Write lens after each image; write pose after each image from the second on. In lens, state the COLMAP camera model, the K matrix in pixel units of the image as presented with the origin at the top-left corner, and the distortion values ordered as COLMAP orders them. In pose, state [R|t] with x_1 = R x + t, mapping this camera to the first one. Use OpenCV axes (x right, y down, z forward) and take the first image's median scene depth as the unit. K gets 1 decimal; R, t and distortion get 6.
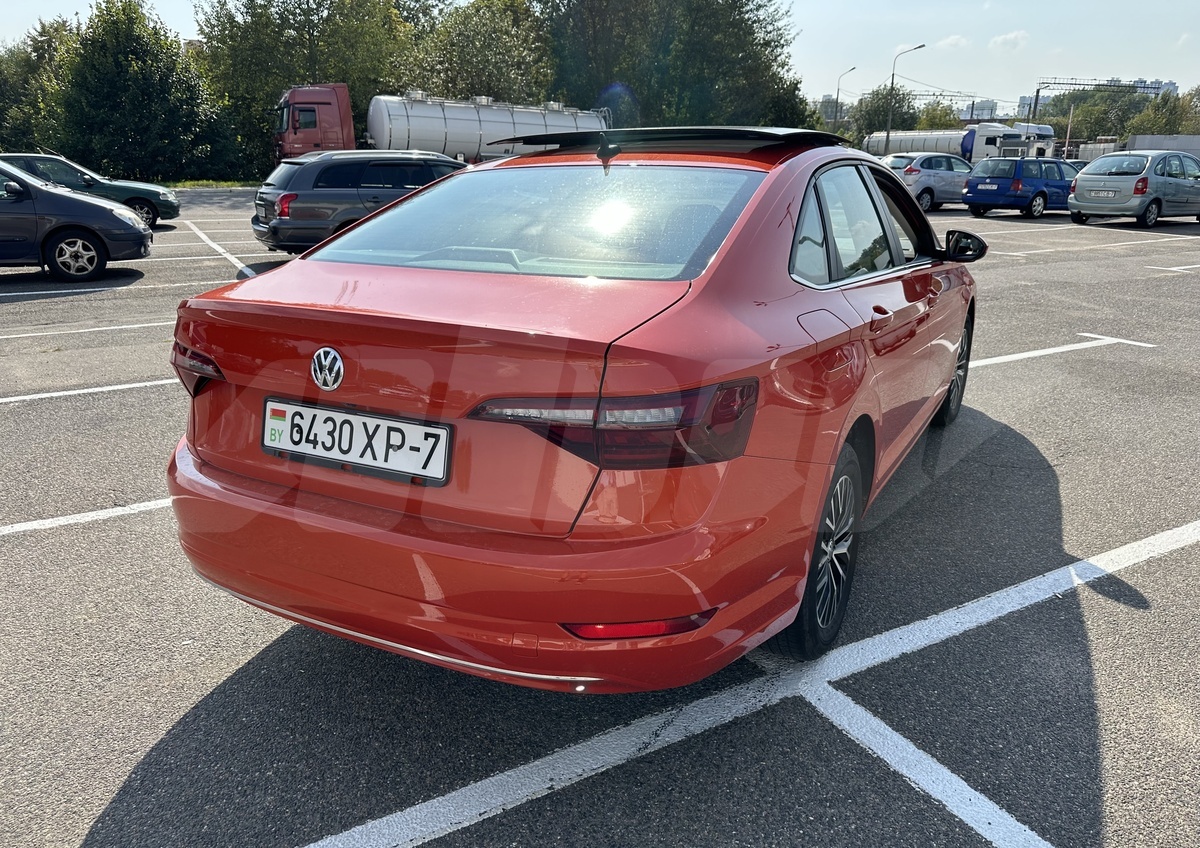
lens RADIAL K [[860.2, 0, 600.0], [0, 860.2, 424.0], [0, 0, 1]] dist [-0.000817, -0.000740]
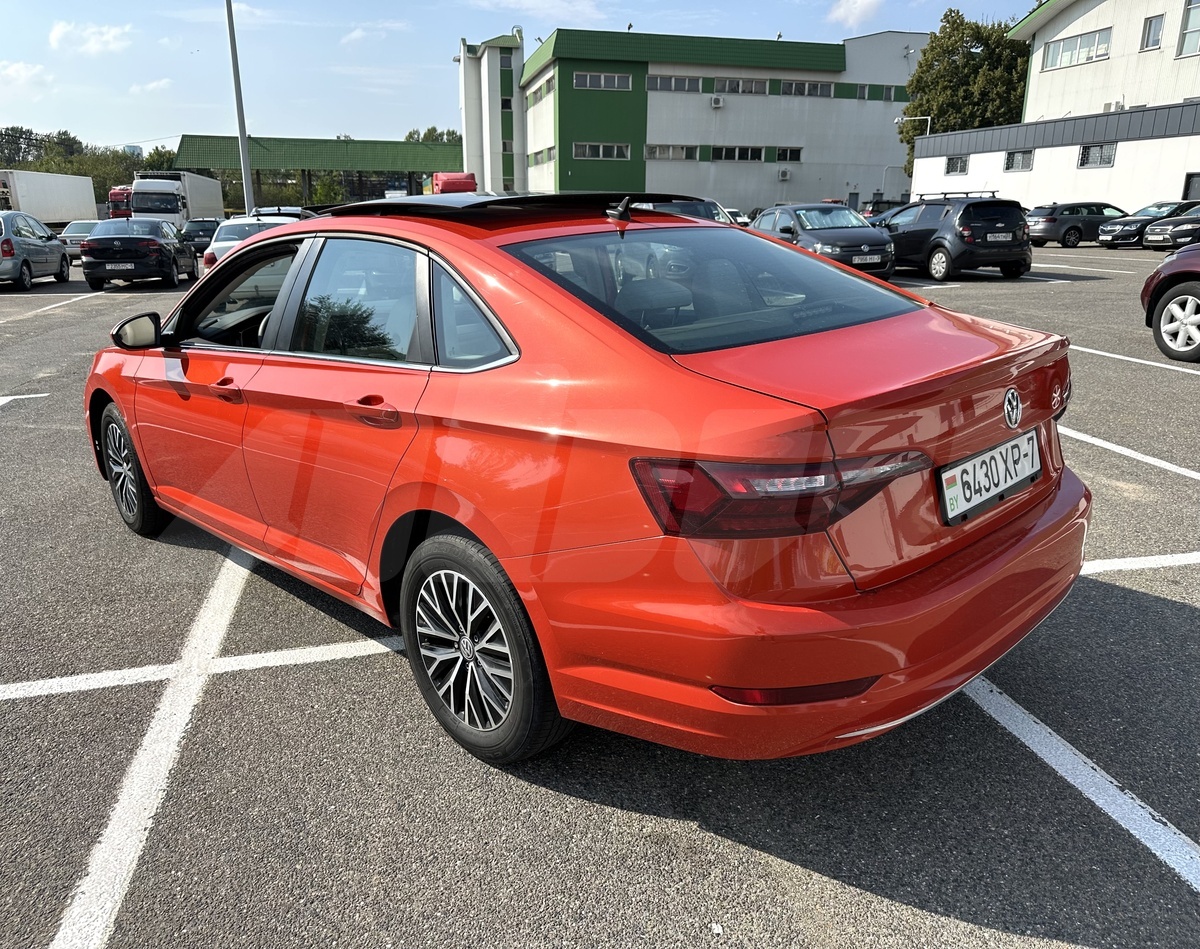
lens RADIAL K [[909.0, 0, 600.0], [0, 909.0, 474.5], [0, 0, 1]] dist [0.006025, -0.002766]
pose [[0.294065, -0.271017, 0.916556, -0.124710], [0.294608, 0.937966, 0.182827, -0.028123], [-0.909248, 0.216262, 0.355667, 0.087553]]
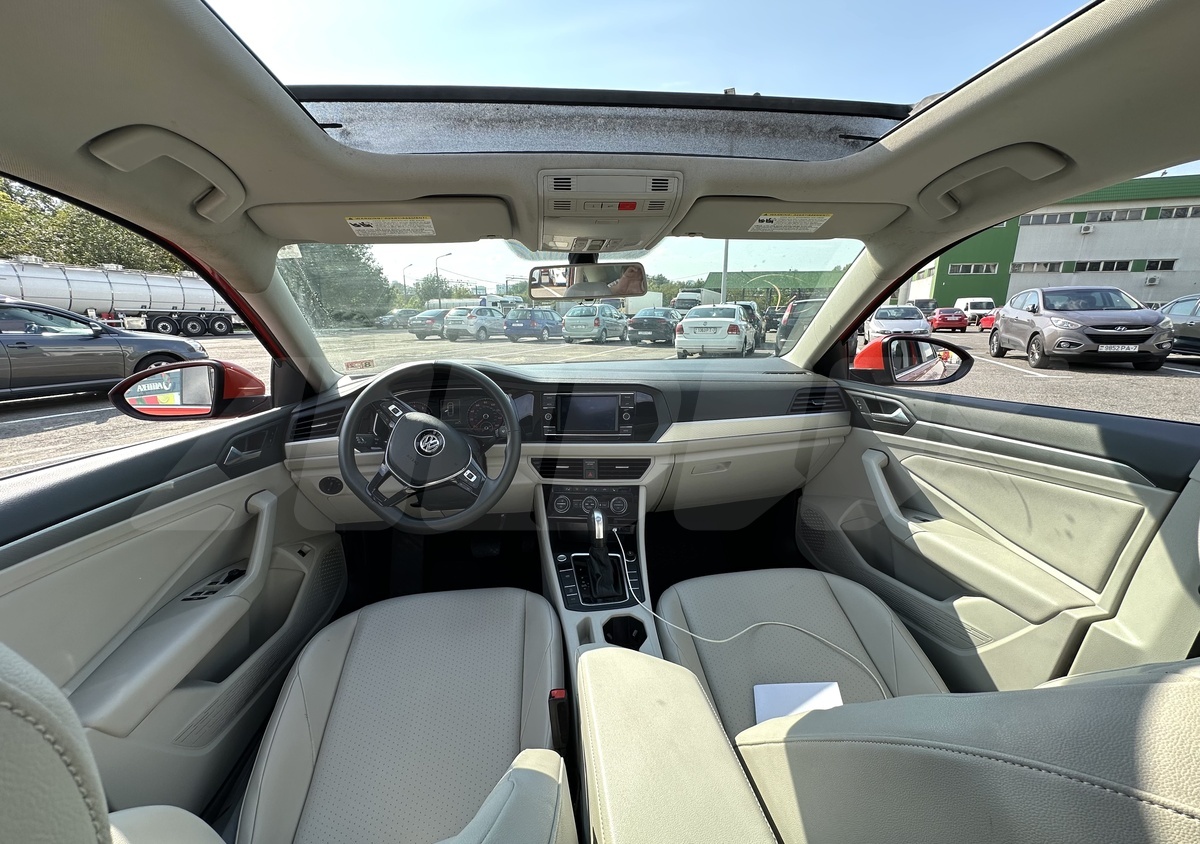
lens RADIAL K [[473.1, 0, 600.0], [0, 473.1, 422.0], [0, 0, 1]] dist [-0.000185, 0.000220]
pose [[0.805232, -0.138269, 0.576613, 0.008981], [0.182507, 0.983018, -0.019146, -0.033190], [-0.564174, 0.120653, 0.816793, 0.143228]]
